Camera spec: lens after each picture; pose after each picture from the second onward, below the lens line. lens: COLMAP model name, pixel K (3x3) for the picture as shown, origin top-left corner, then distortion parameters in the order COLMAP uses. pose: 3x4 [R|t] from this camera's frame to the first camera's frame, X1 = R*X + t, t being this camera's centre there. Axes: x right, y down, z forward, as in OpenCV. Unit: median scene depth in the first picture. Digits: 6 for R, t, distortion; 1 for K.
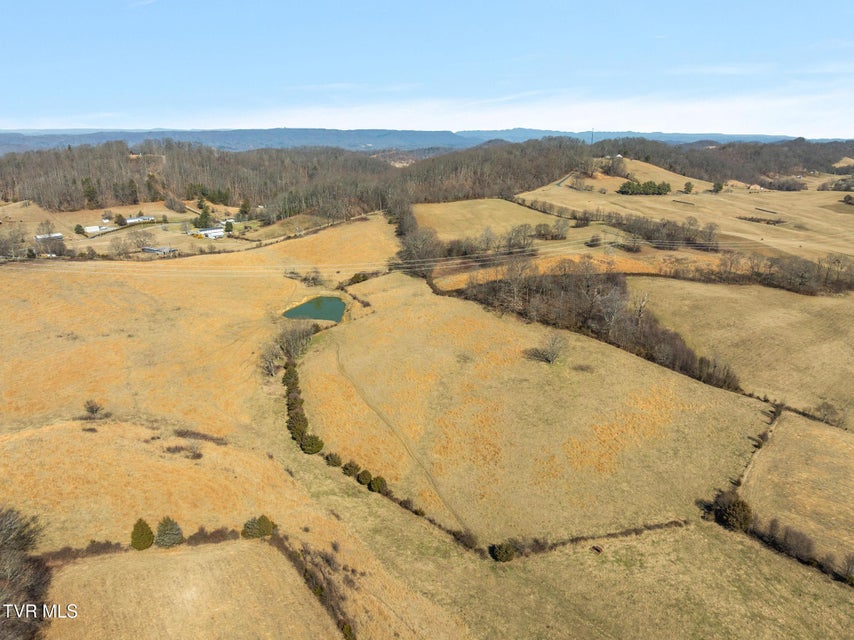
lens RADIAL K [[599.4, 0, 430.9], [0, 599.4, 320.3], [0, 0, 1]] dist [-0.043371, 0.009567]
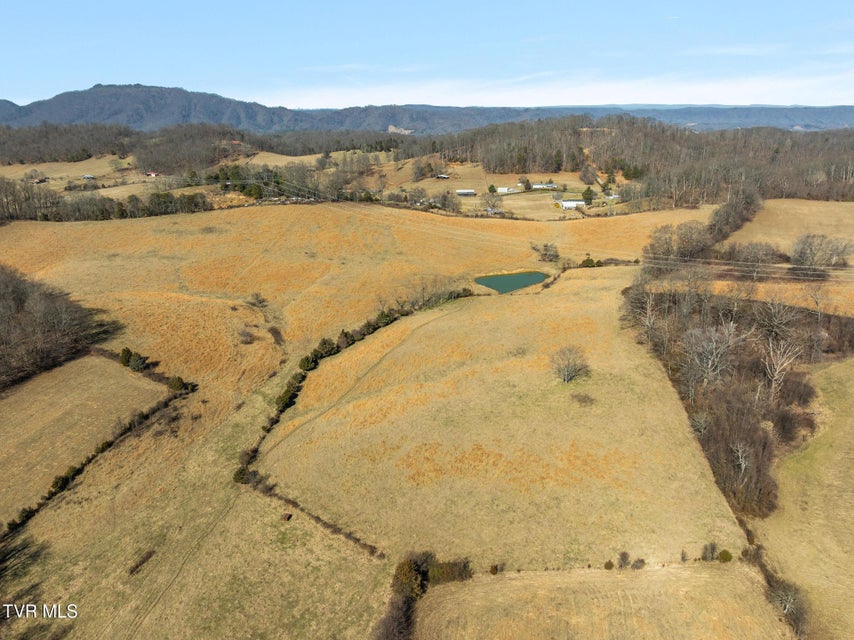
lens RADIAL K [[599.4, 0, 430.9], [0, 599.4, 320.3], [0, 0, 1]] dist [-0.043371, 0.009567]
pose [[0.626091, 0.253260, -0.737475, 1.034414], [-0.226125, 0.964113, 0.139118, -0.132318], [0.746242, 0.079661, 0.660891, 0.445352]]
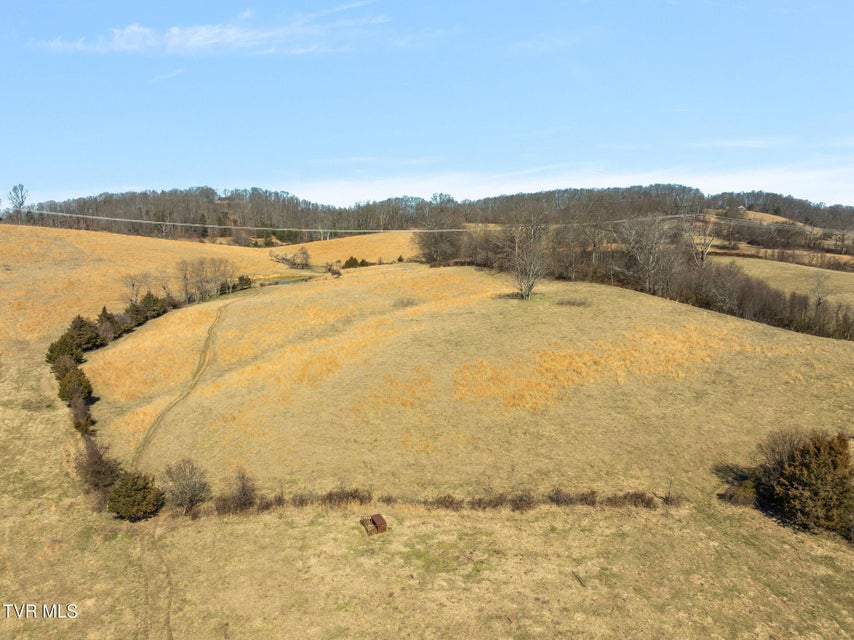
lens RADIAL K [[599.4, 0, 430.9], [0, 599.4, 320.3], [0, 0, 1]] dist [-0.043371, 0.009567]
pose [[0.976738, 0.029635, -0.212377, 0.360266], [-0.064228, 0.985366, -0.157889, 0.297686], [0.204590, 0.167857, 0.964348, 0.592706]]
